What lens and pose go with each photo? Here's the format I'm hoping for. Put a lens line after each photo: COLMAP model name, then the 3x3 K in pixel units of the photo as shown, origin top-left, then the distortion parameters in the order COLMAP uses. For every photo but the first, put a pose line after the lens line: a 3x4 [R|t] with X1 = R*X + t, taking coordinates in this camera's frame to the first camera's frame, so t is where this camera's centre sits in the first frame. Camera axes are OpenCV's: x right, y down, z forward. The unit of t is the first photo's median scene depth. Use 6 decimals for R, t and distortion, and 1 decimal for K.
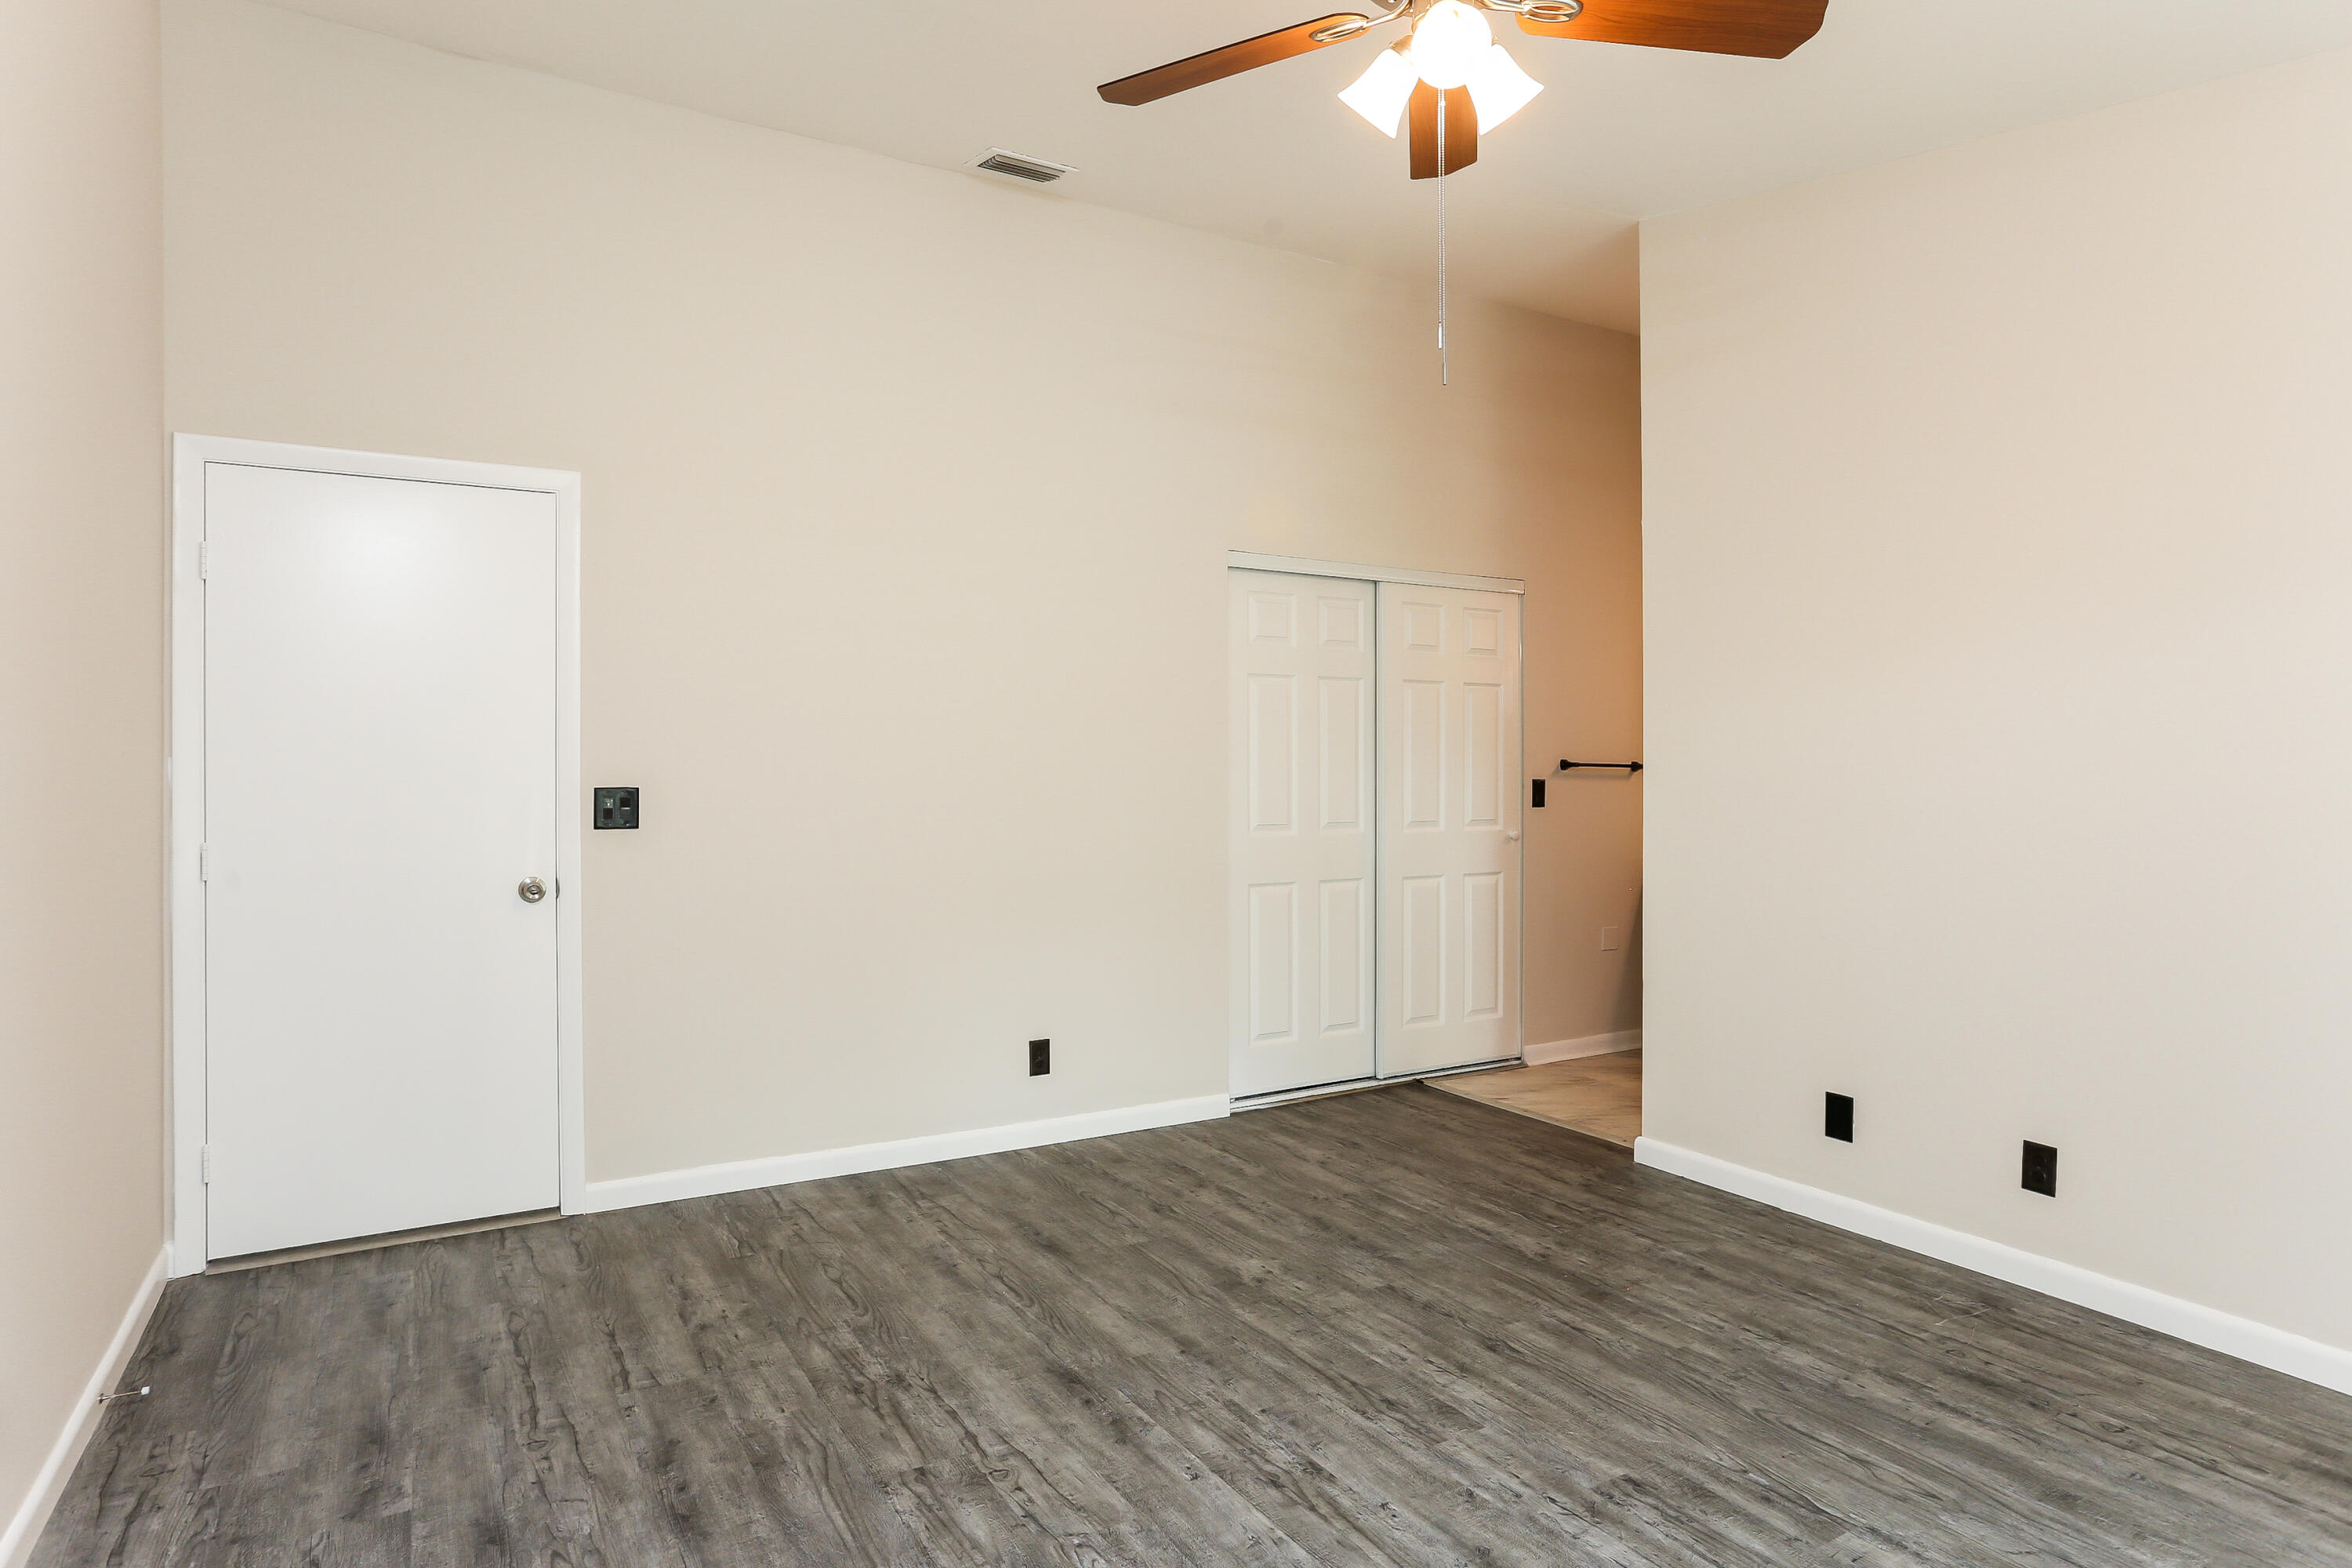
lens RADIAL K [[1350.1, 0, 1182.5], [0, 1350.1, 778.3], [0, 0, 1]] dist [-0.026266, 0.016662]
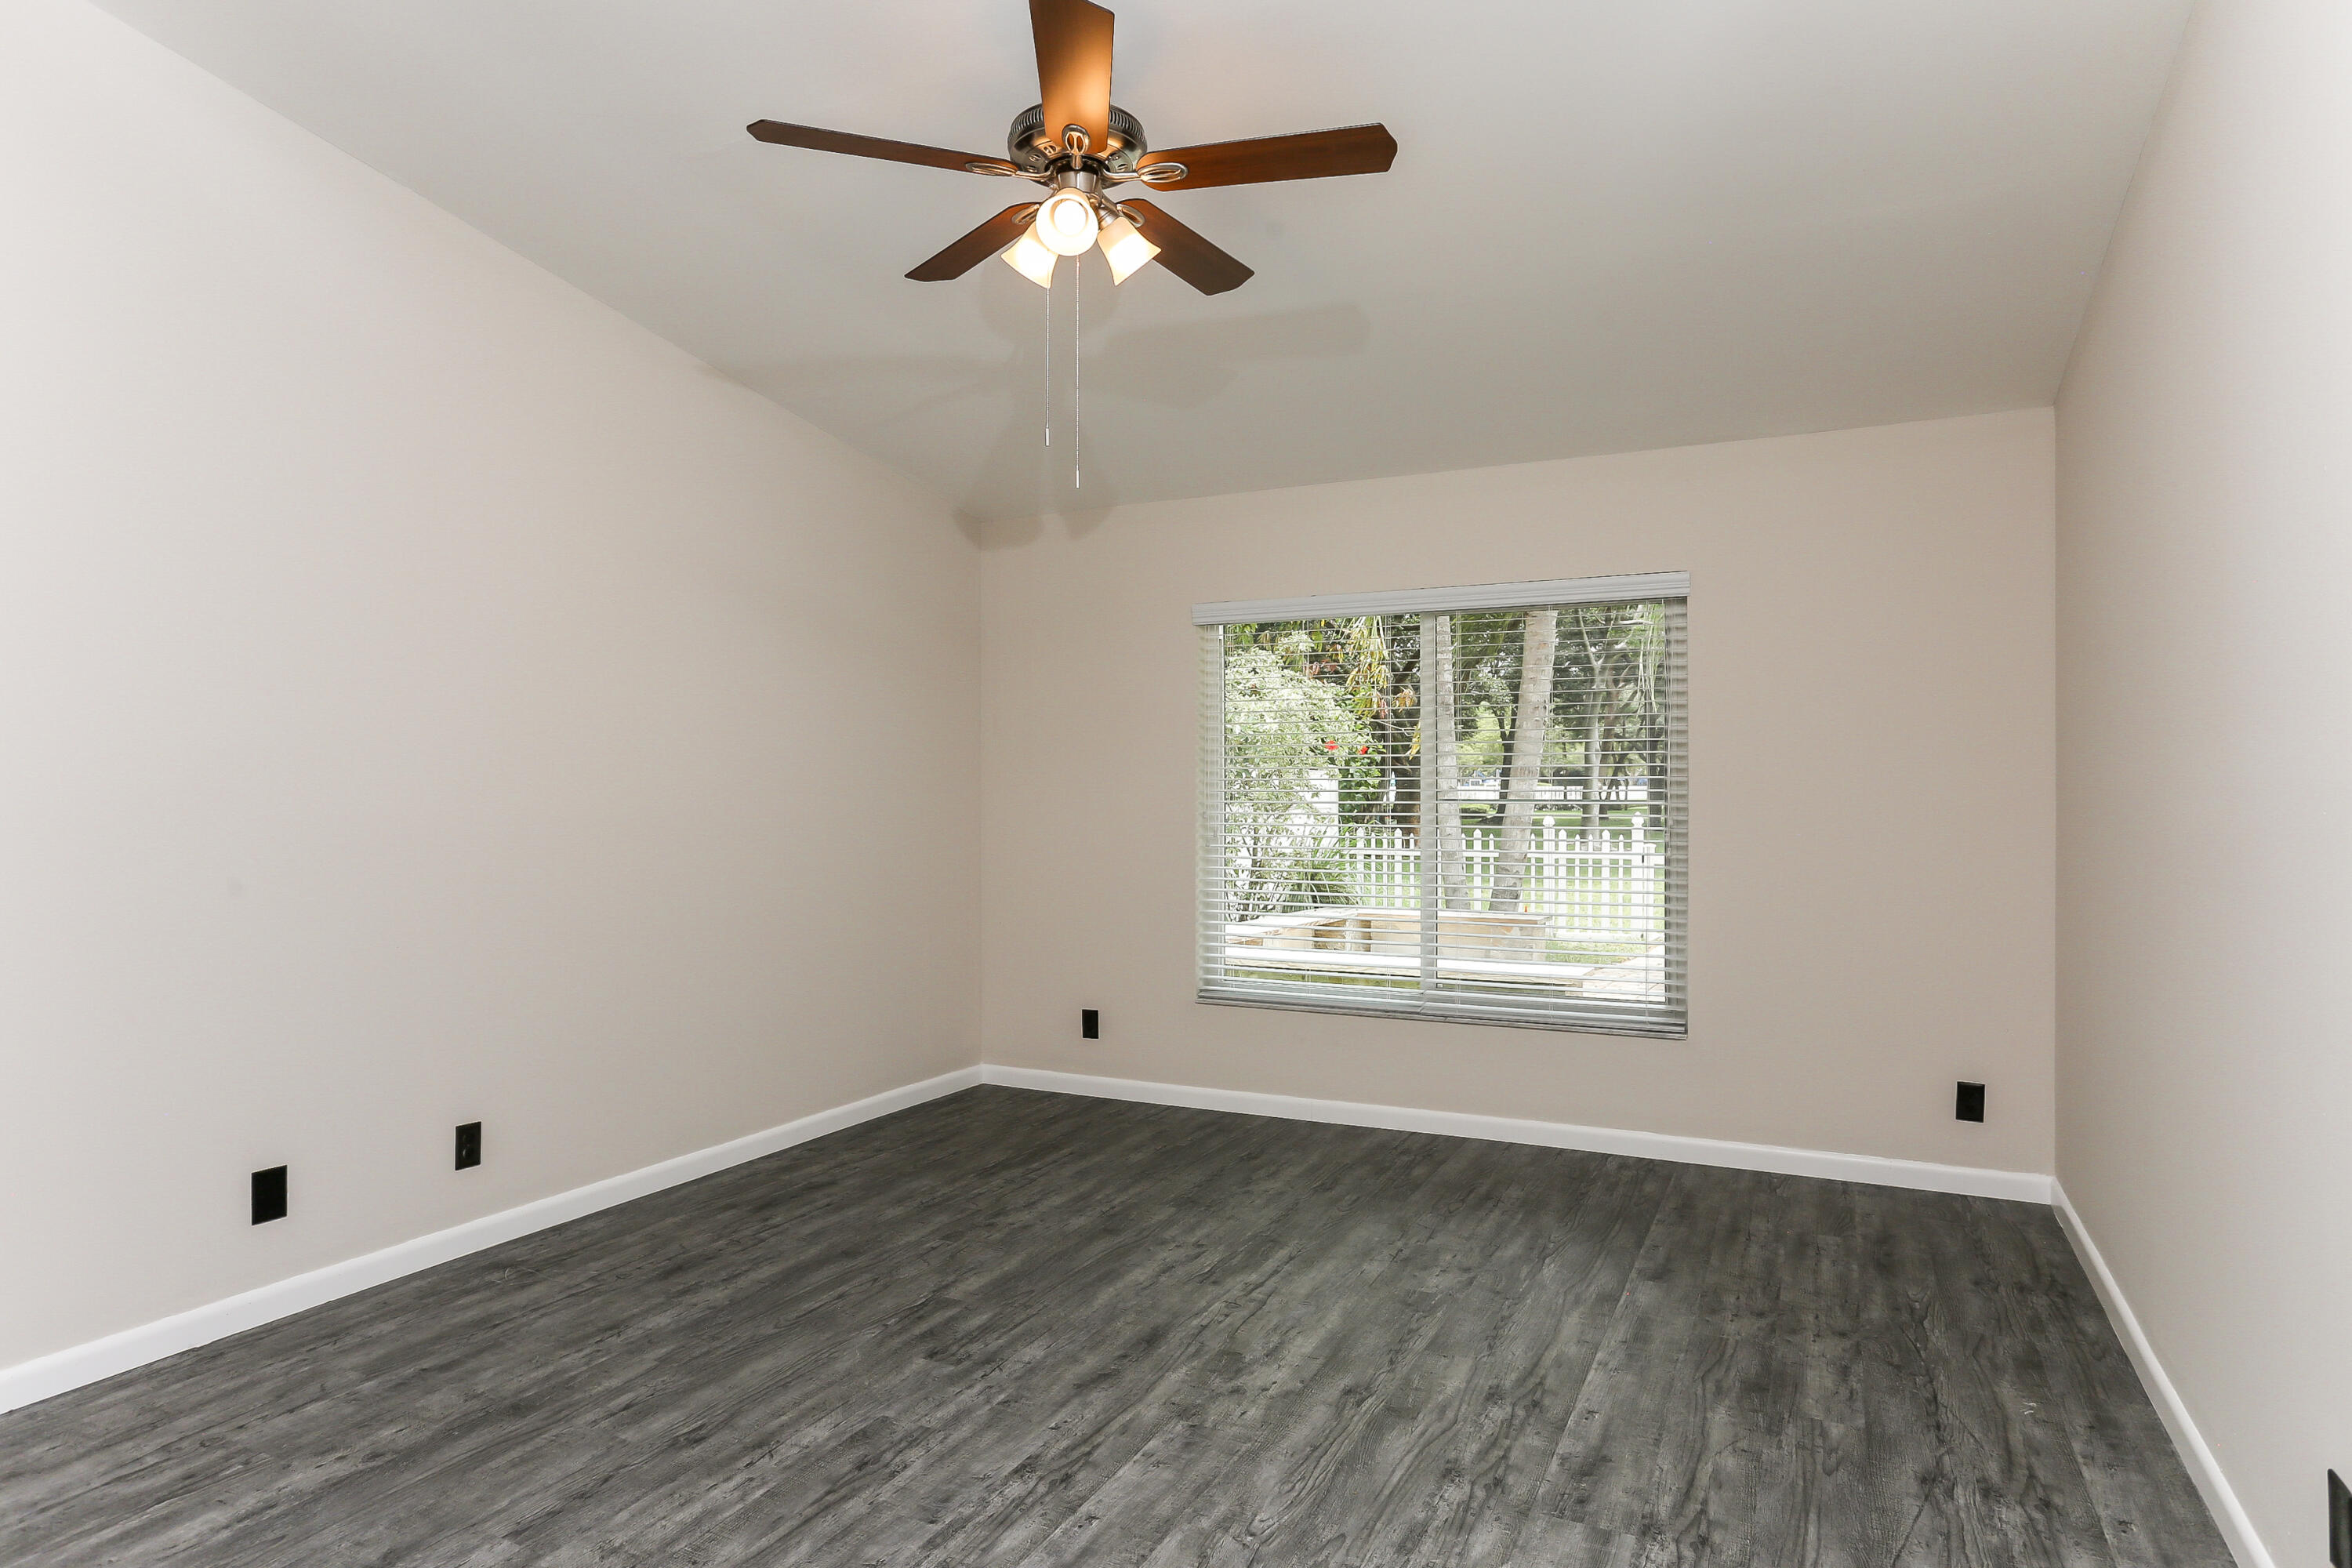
lens RADIAL K [[1350.1, 0, 1182.4], [0, 1350.1, 780.8], [0, 0, 1]] dist [-0.026266, 0.016662]
pose [[-0.551448, 0.002906, 0.834204, -0.708908], [0.011468, 0.999926, 0.004098, -0.014780], [-0.834131, 0.011826, -0.551440, 1.245644]]
